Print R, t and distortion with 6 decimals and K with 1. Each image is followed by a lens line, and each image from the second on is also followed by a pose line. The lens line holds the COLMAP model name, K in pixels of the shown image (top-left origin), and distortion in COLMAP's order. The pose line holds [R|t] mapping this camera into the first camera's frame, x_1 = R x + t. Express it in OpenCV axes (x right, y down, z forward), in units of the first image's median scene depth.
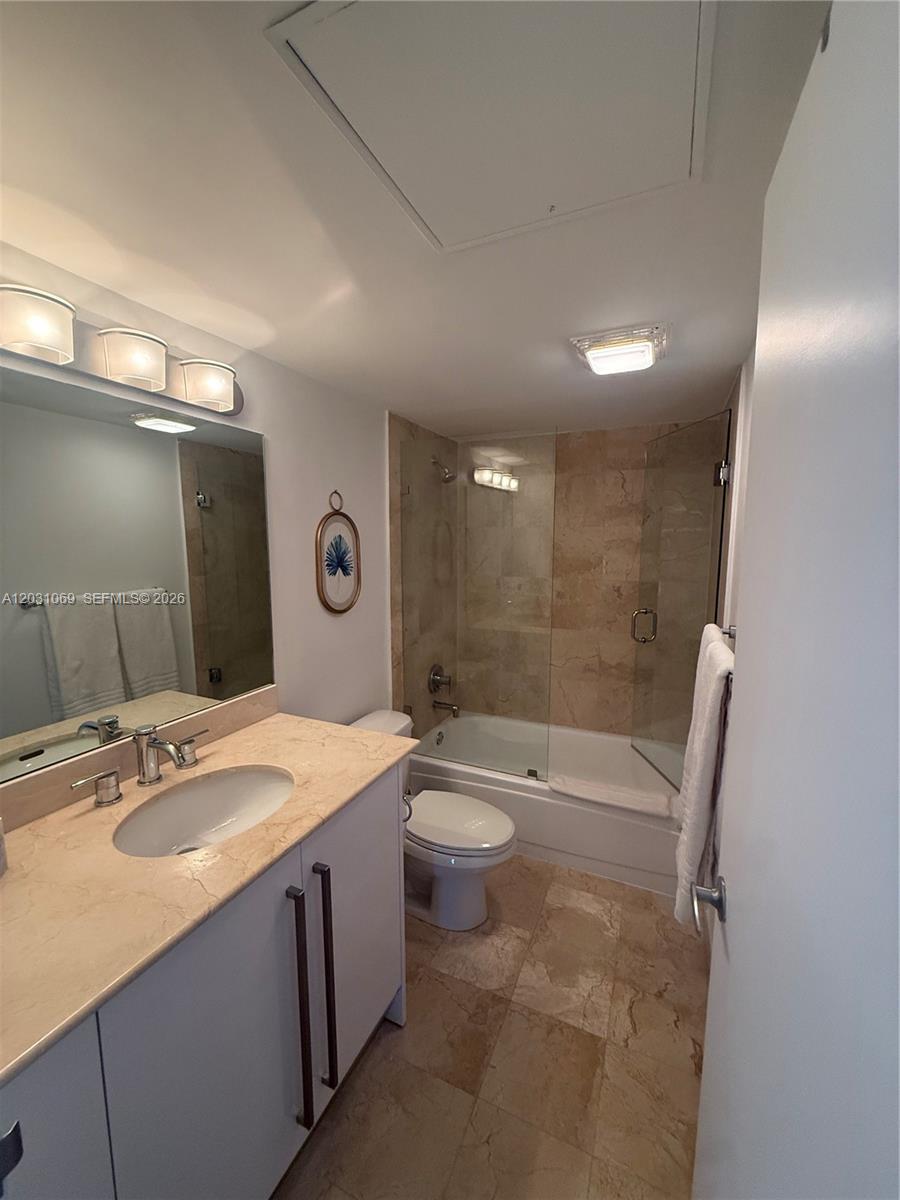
lens RADIAL K [[474.9, 0, 448.6], [0, 474.9, 604.7], [0, 0, 1]] dist [0.000204, 0.000363]
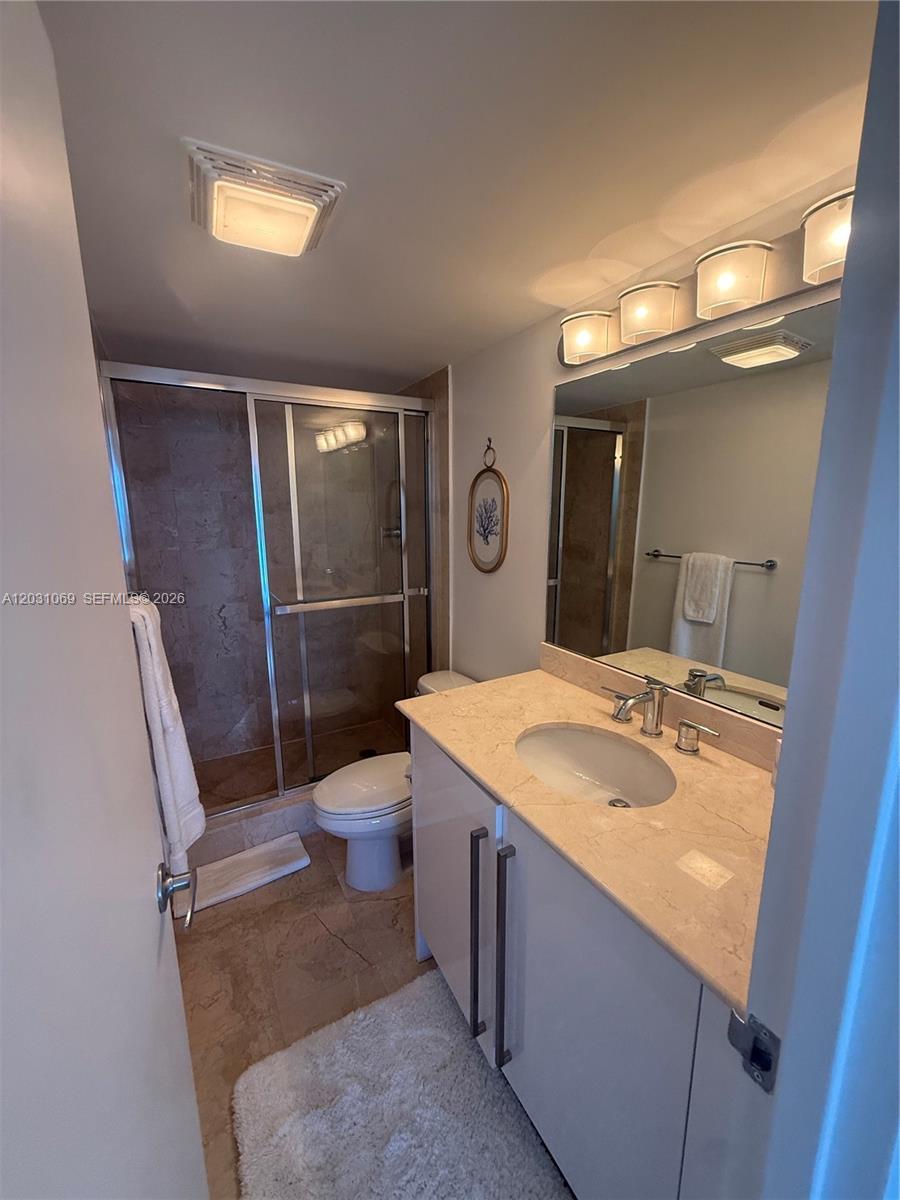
lens RADIAL K [[474.9, 0, 444.0], [0, 474.9, 593.3], [0, 0, 1]] dist [0.000204, 0.000363]
pose [[-0.584482, 0.148802, -0.797646, 0.563278], [-0.112231, 0.958766, 0.261097, -0.190047], [0.803608, 0.242127, -0.543681, 1.448301]]
